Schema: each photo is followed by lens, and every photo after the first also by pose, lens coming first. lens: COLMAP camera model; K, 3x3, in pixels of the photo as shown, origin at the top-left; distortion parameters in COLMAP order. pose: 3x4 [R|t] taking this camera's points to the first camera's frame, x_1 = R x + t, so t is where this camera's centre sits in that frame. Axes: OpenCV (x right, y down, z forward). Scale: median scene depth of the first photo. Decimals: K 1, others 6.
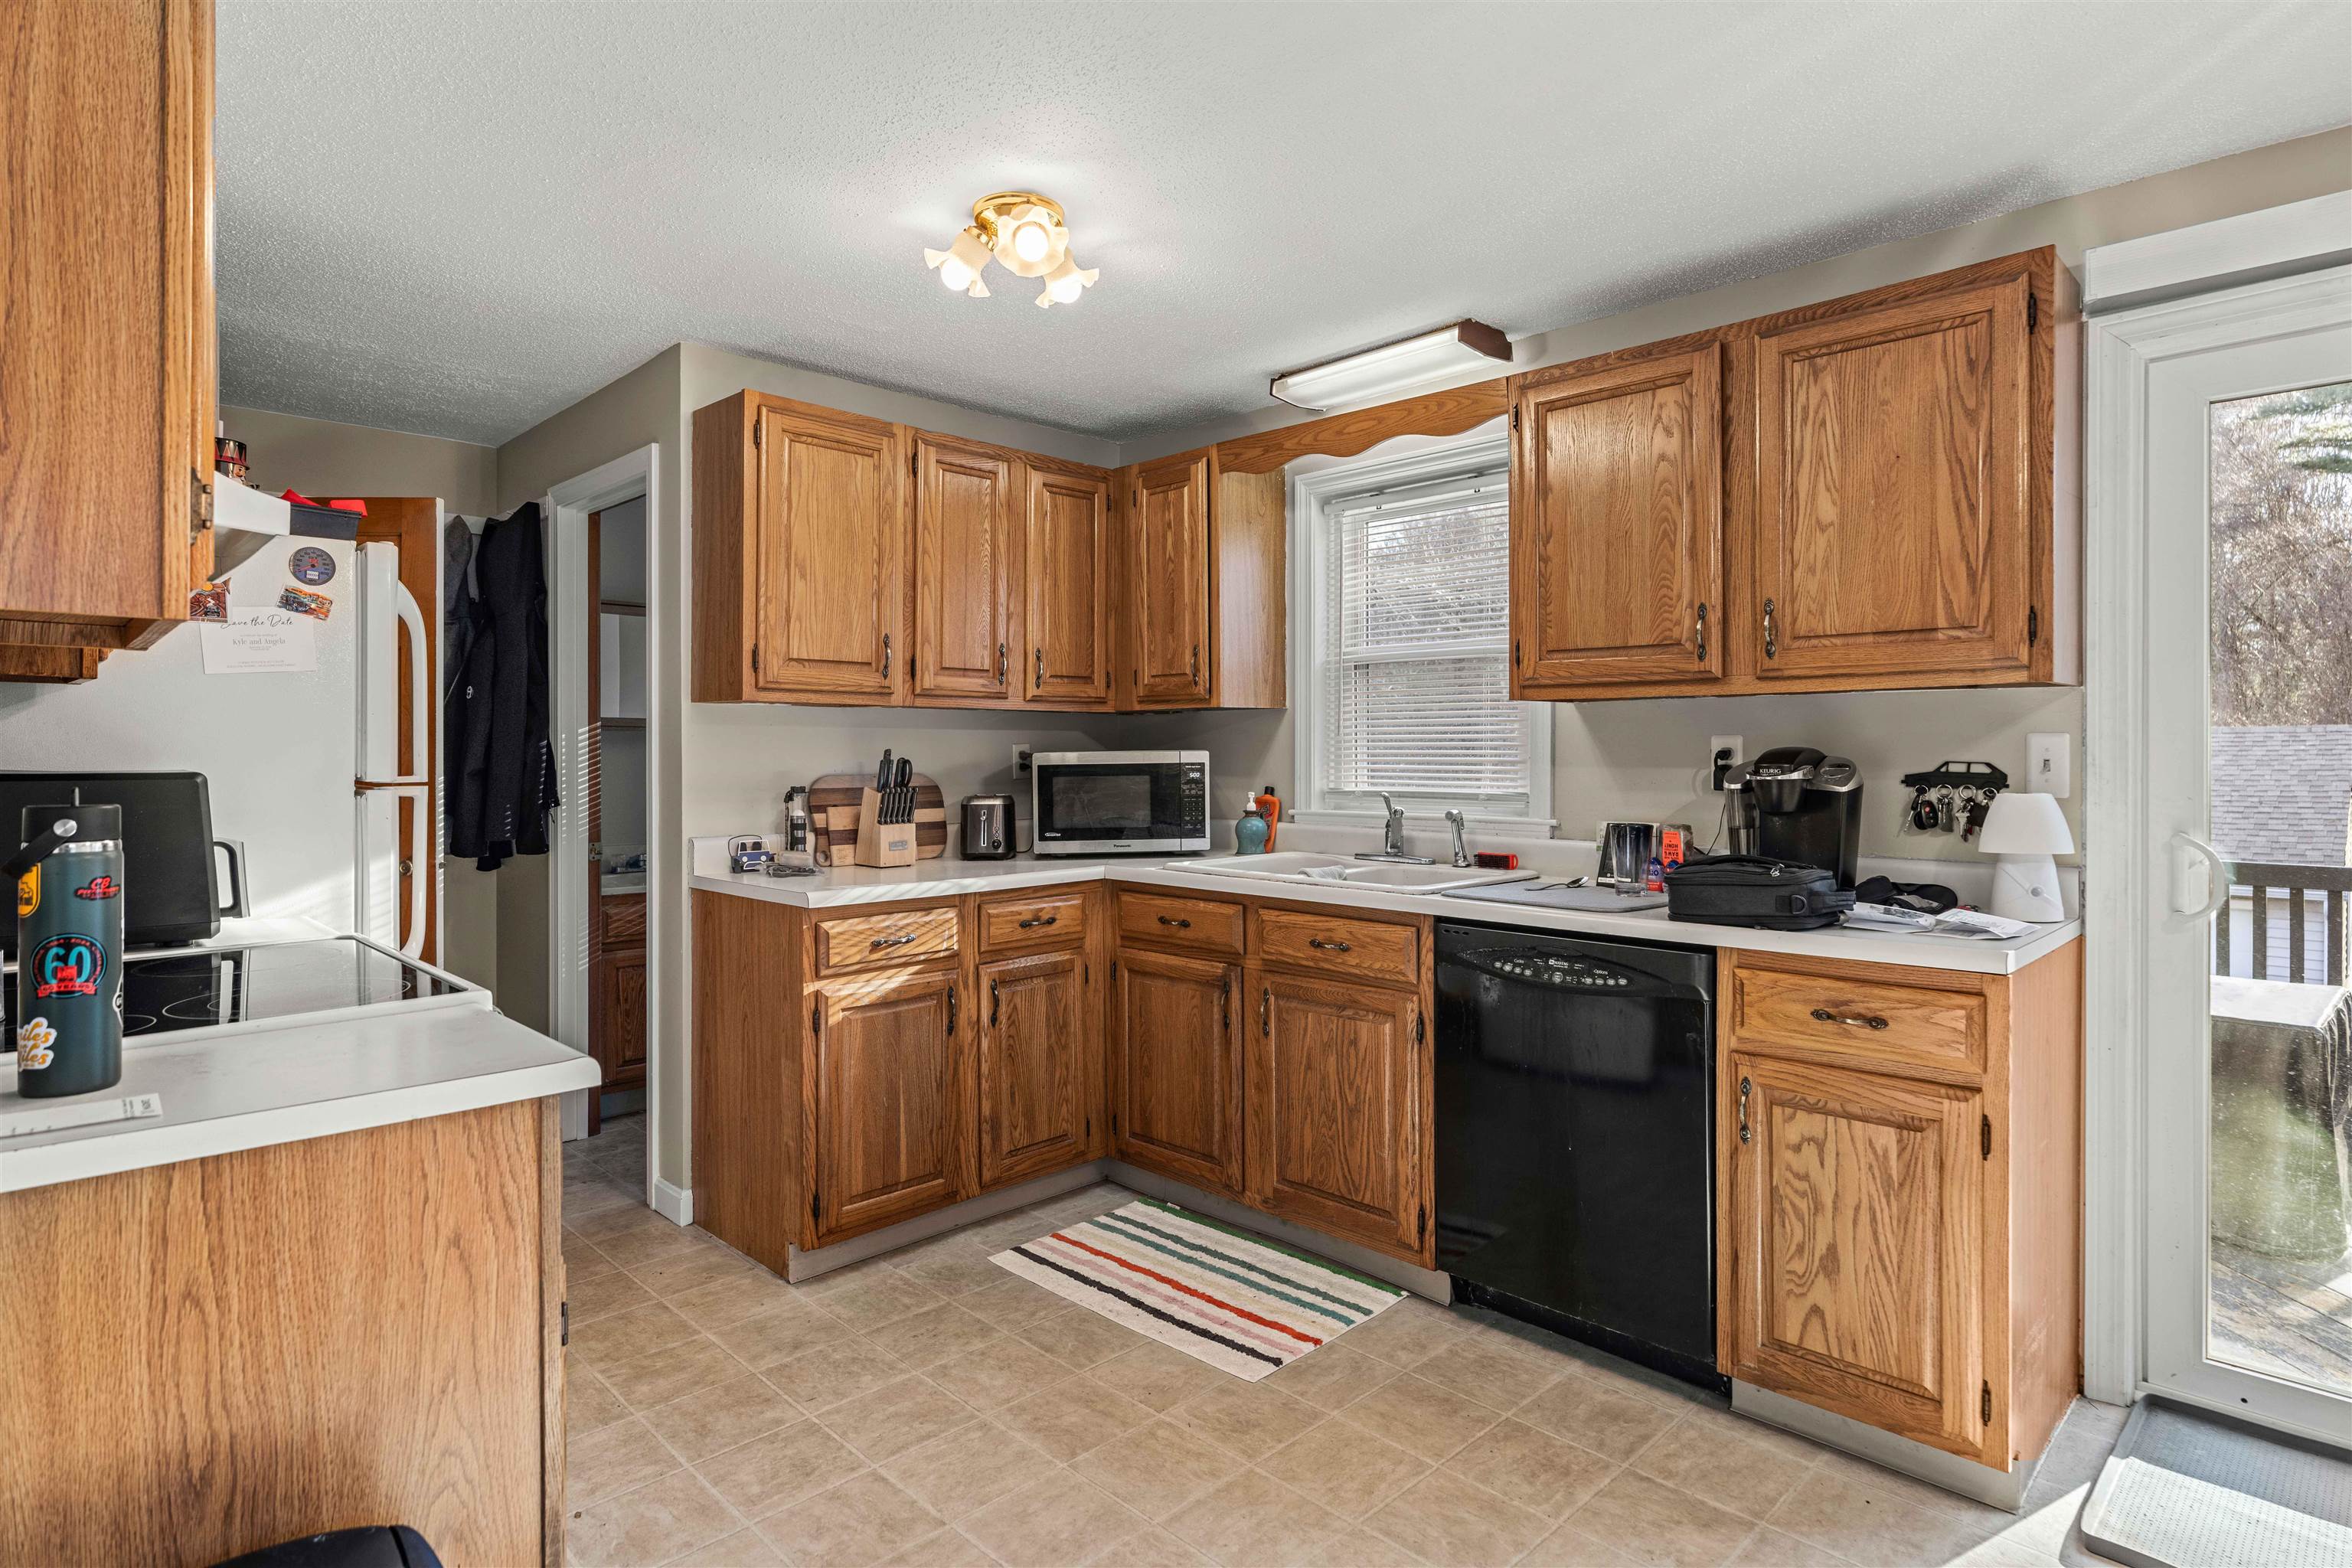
lens RADIAL K [[1244.7, 0, 1178.3], [0, 1244.7, 785.7], [0, 0, 1]] dist [-0.000342, -0.000024]
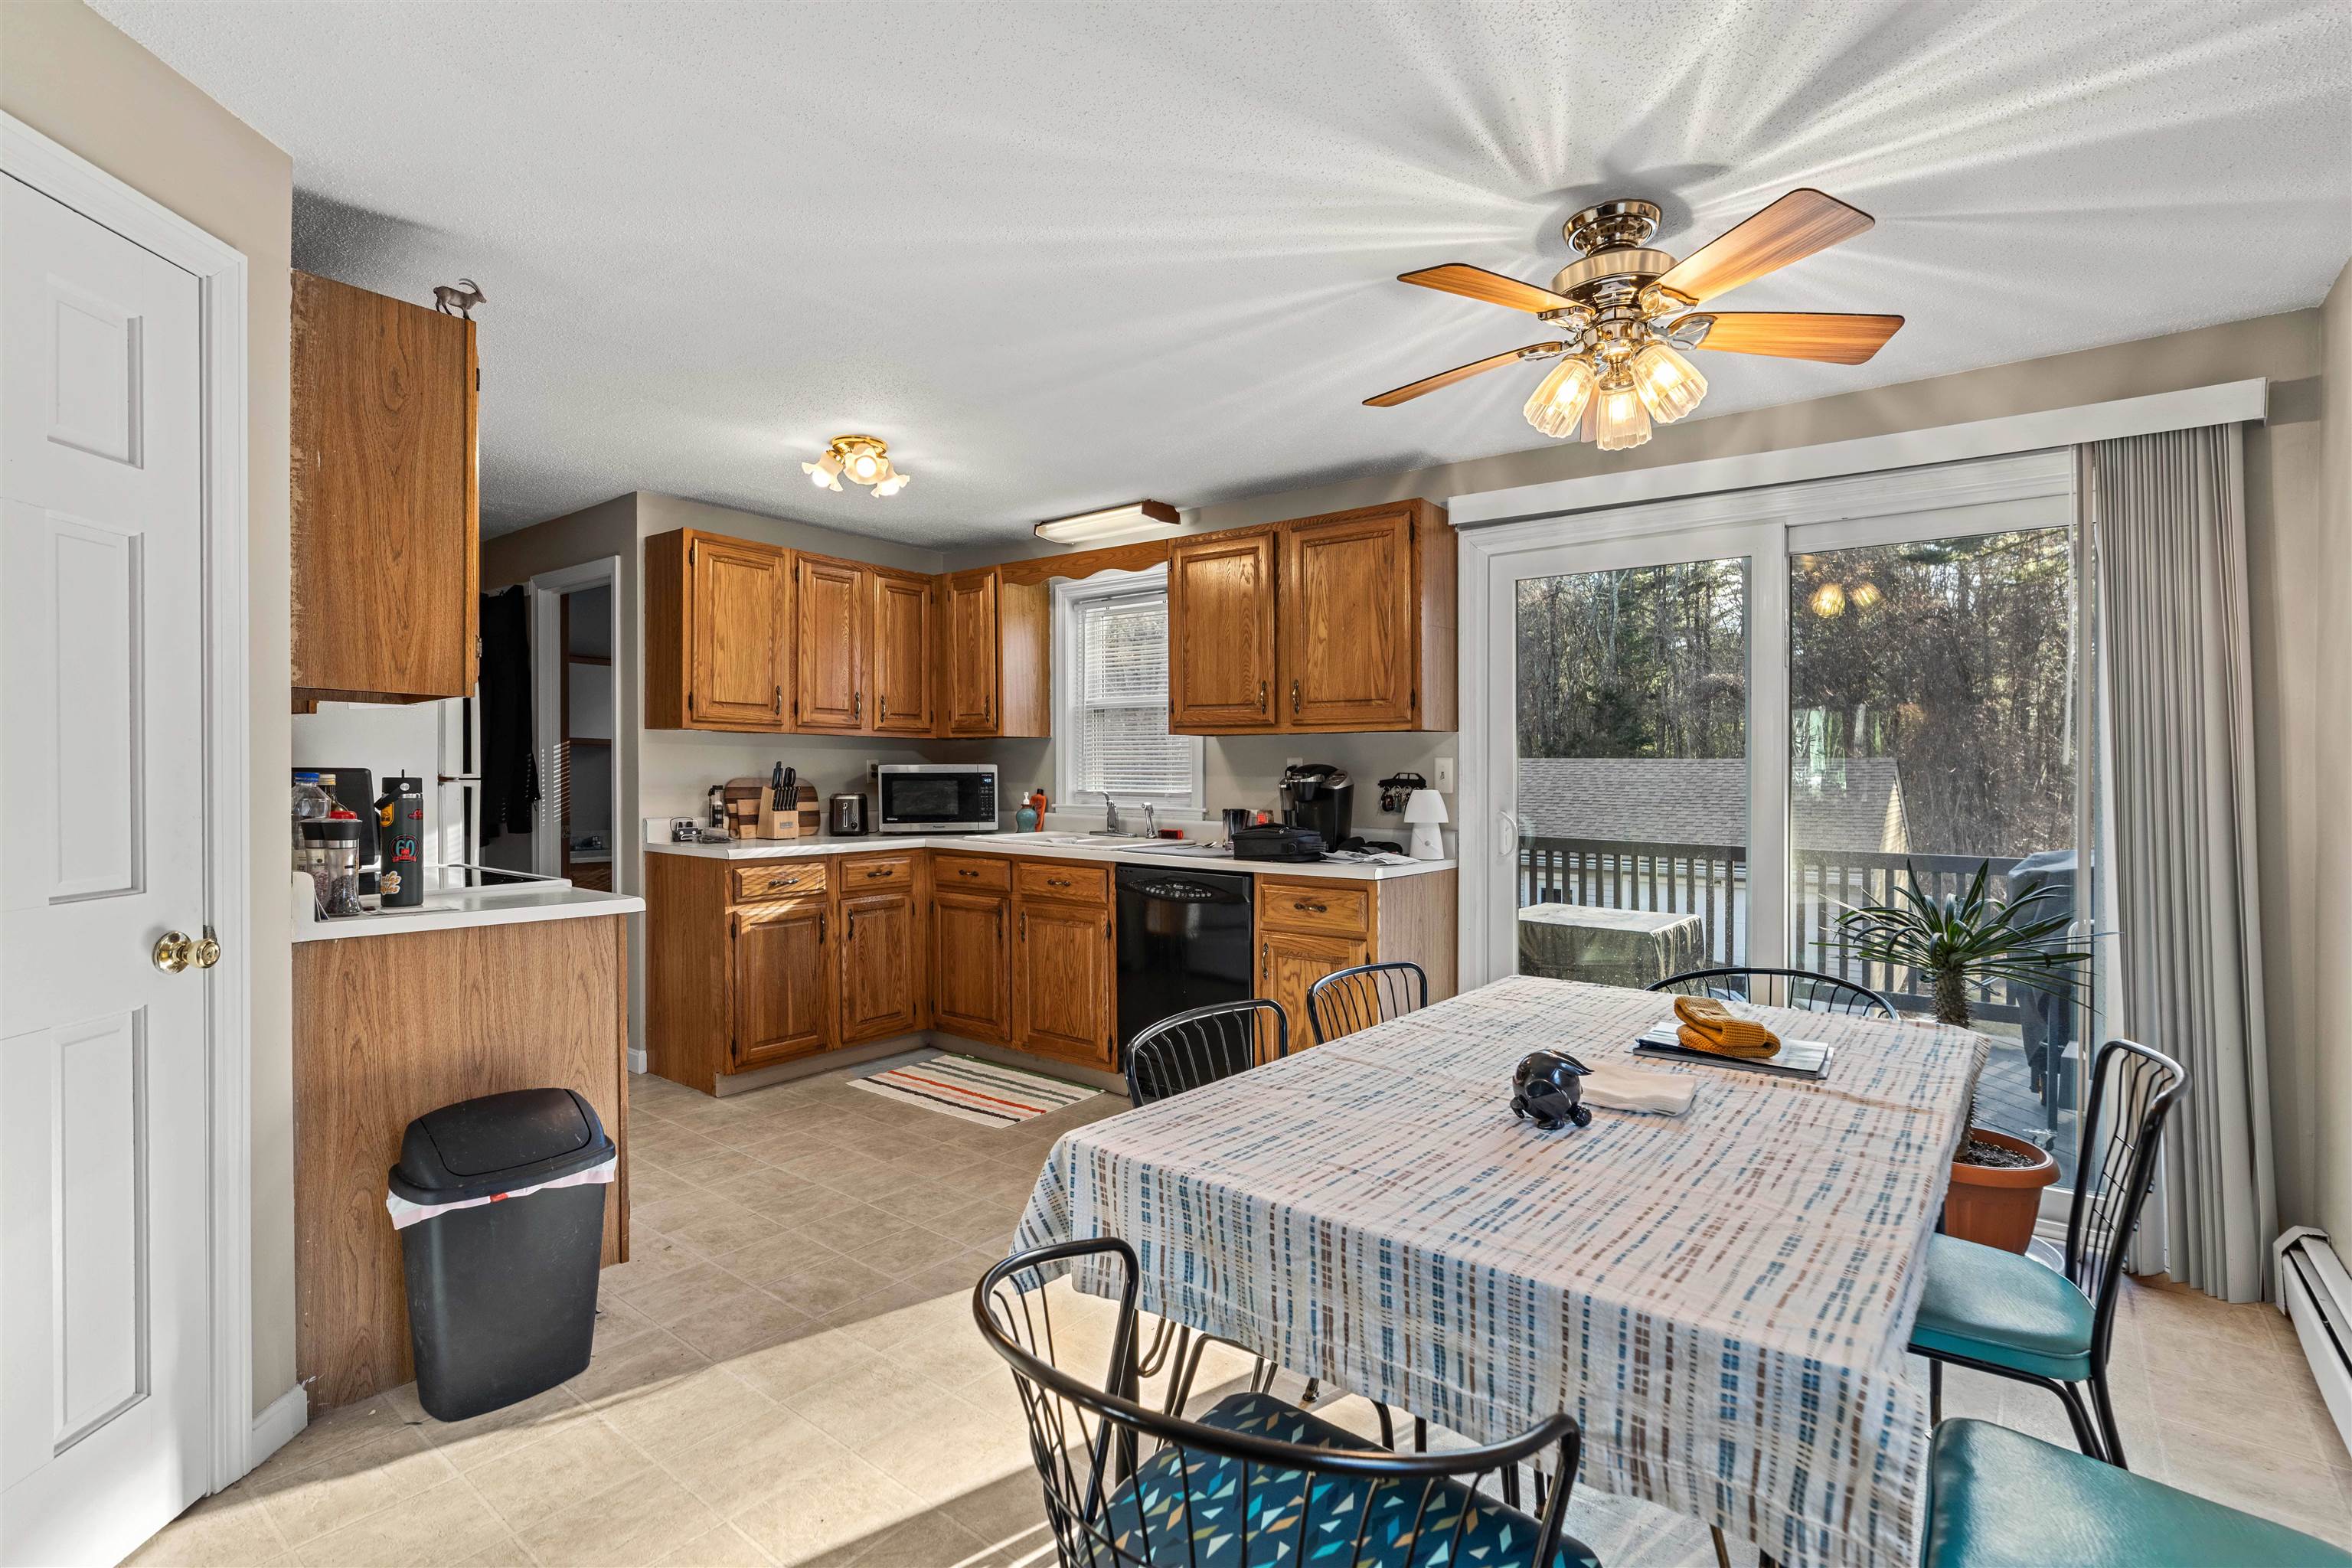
lens RADIAL K [[1099.4, 0, 1178.1], [0, 1099.4, 828.8], [0, 0, 1]] dist [-0.001102, -0.000275]
pose [[0.992478, 0.002450, 0.122398, 0.098644], [-0.005342, 0.999714, 0.023305, 0.022061], [-0.122306, -0.023784, 0.992207, -0.450649]]
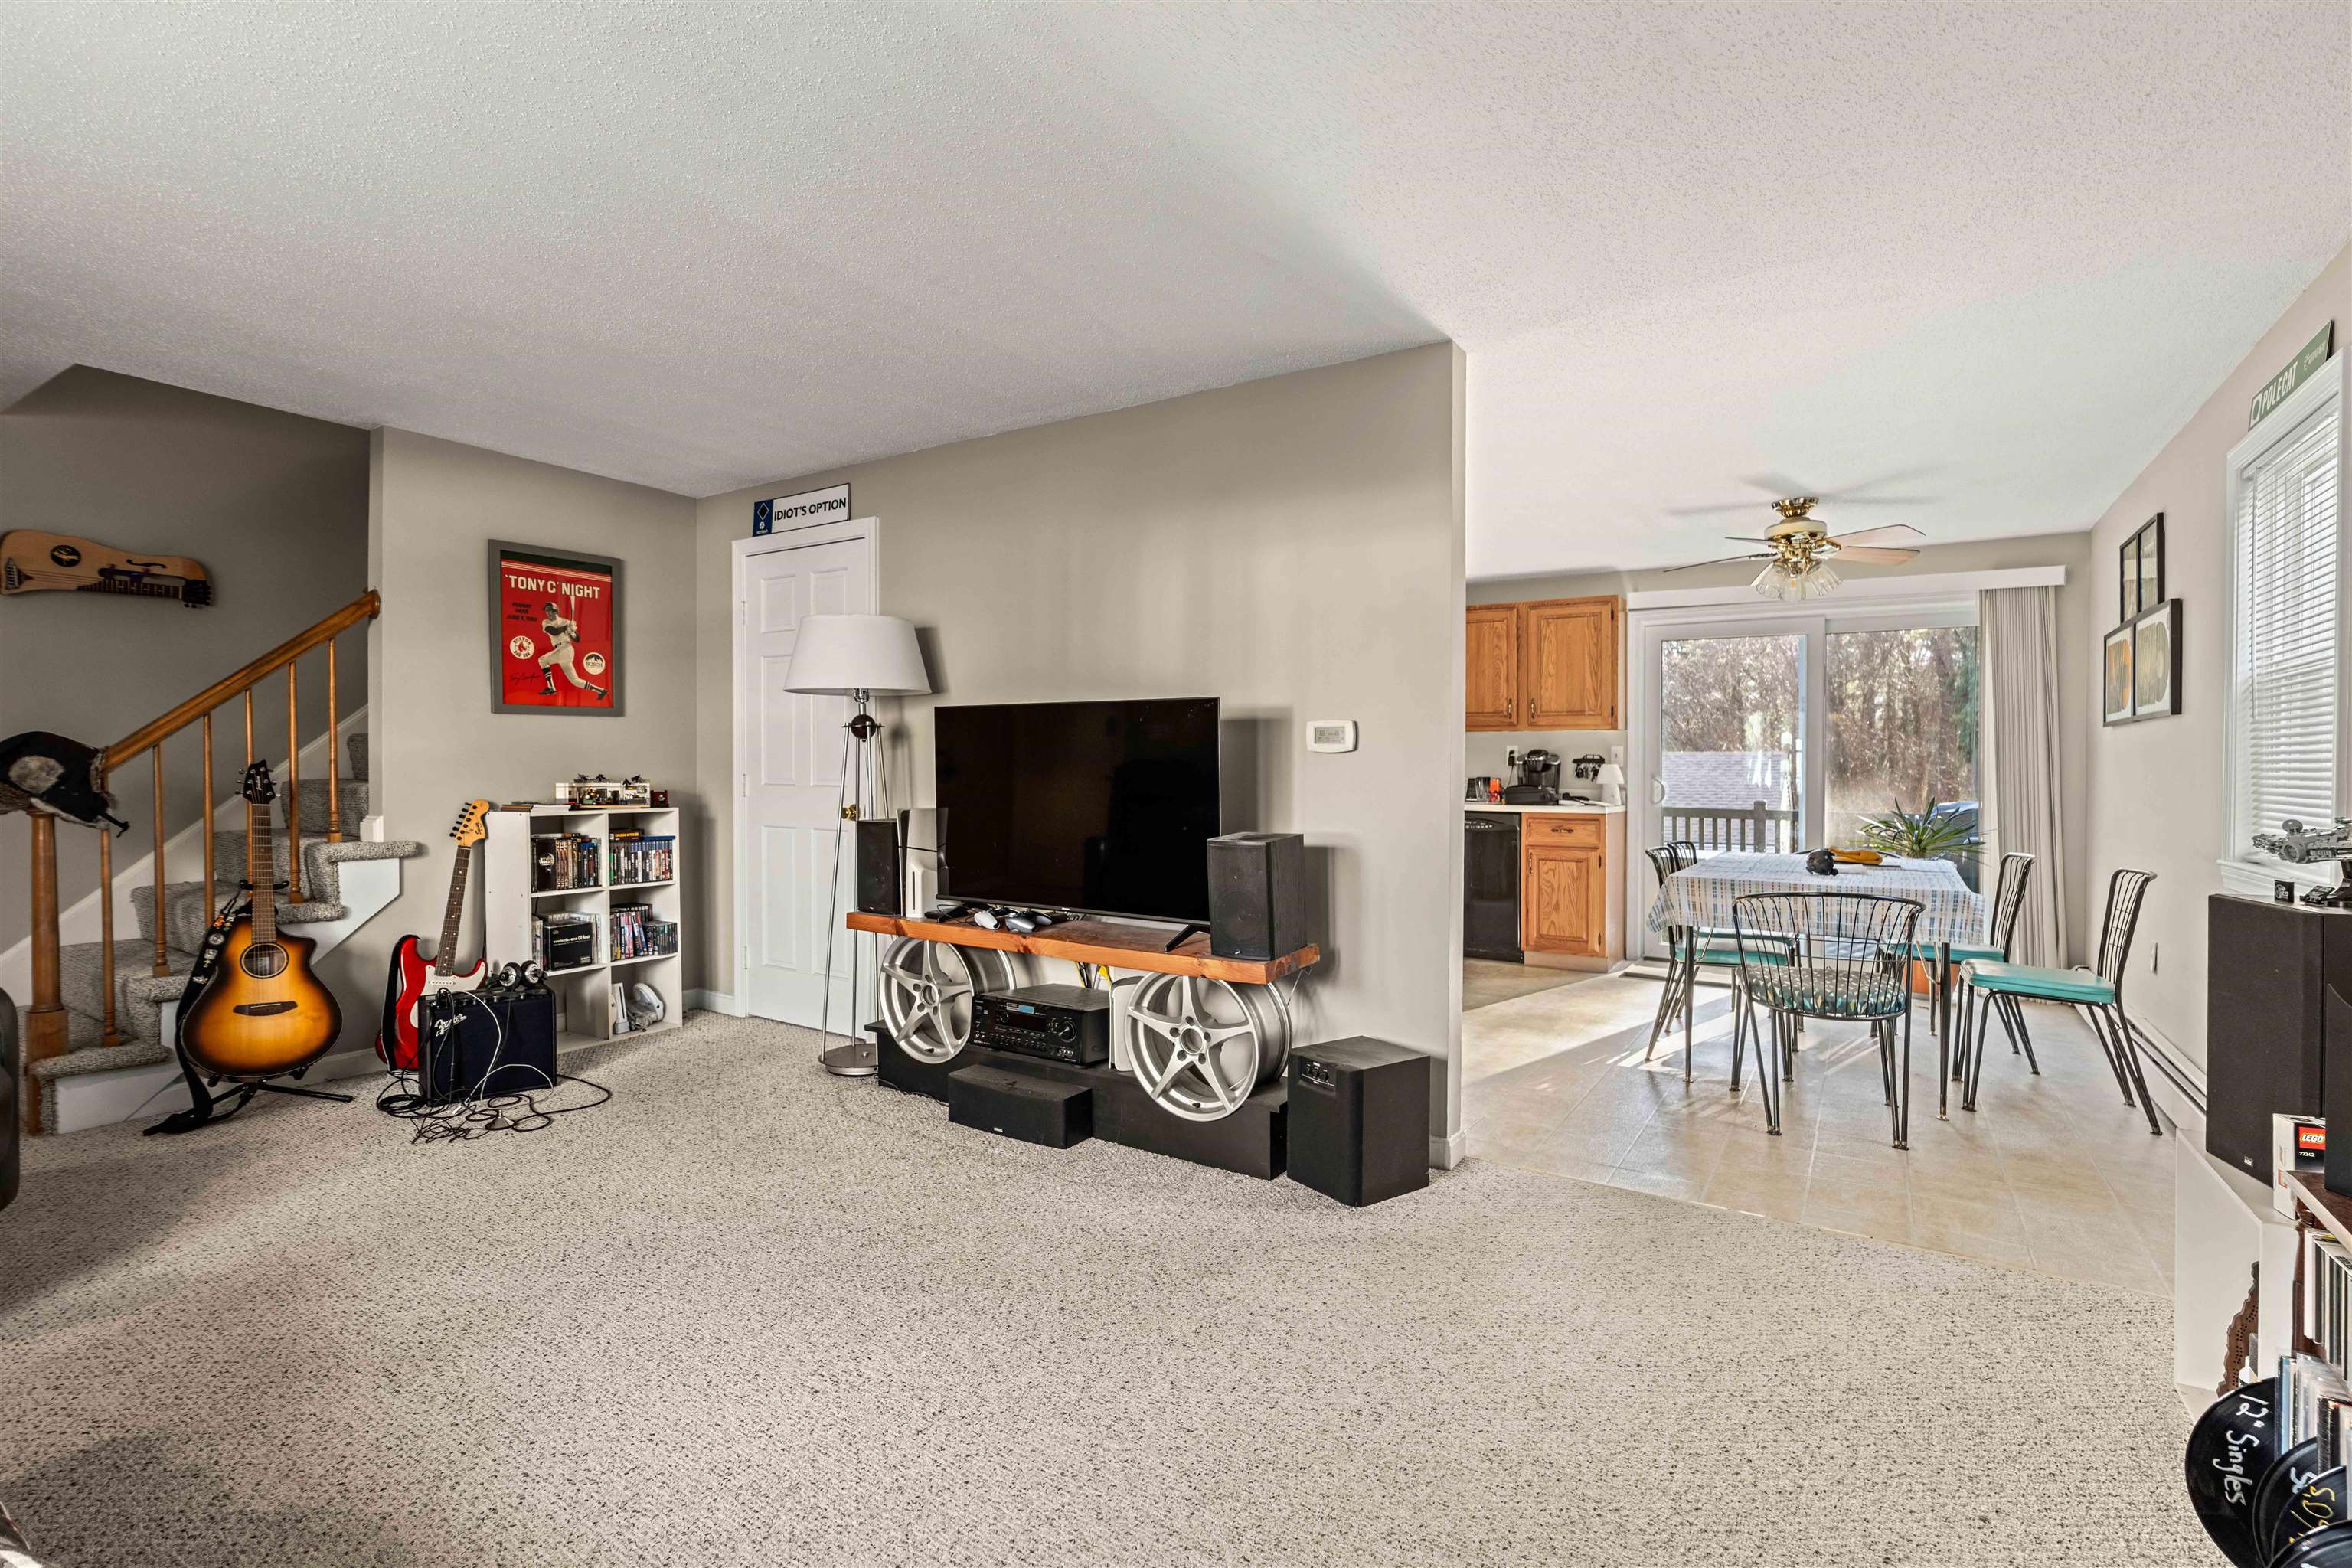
lens RADIAL K [[1081.5, 0, 1184.8], [0, 1081.5, 782.1], [0, 0, 1]] dist [-0.001037, -0.000196]
pose [[0.975591, 0.006606, 0.219496, -0.747221], [-0.004110, 0.999922, -0.011828, 0.068770], [-0.219557, 0.010637, 0.975542, -1.103357]]
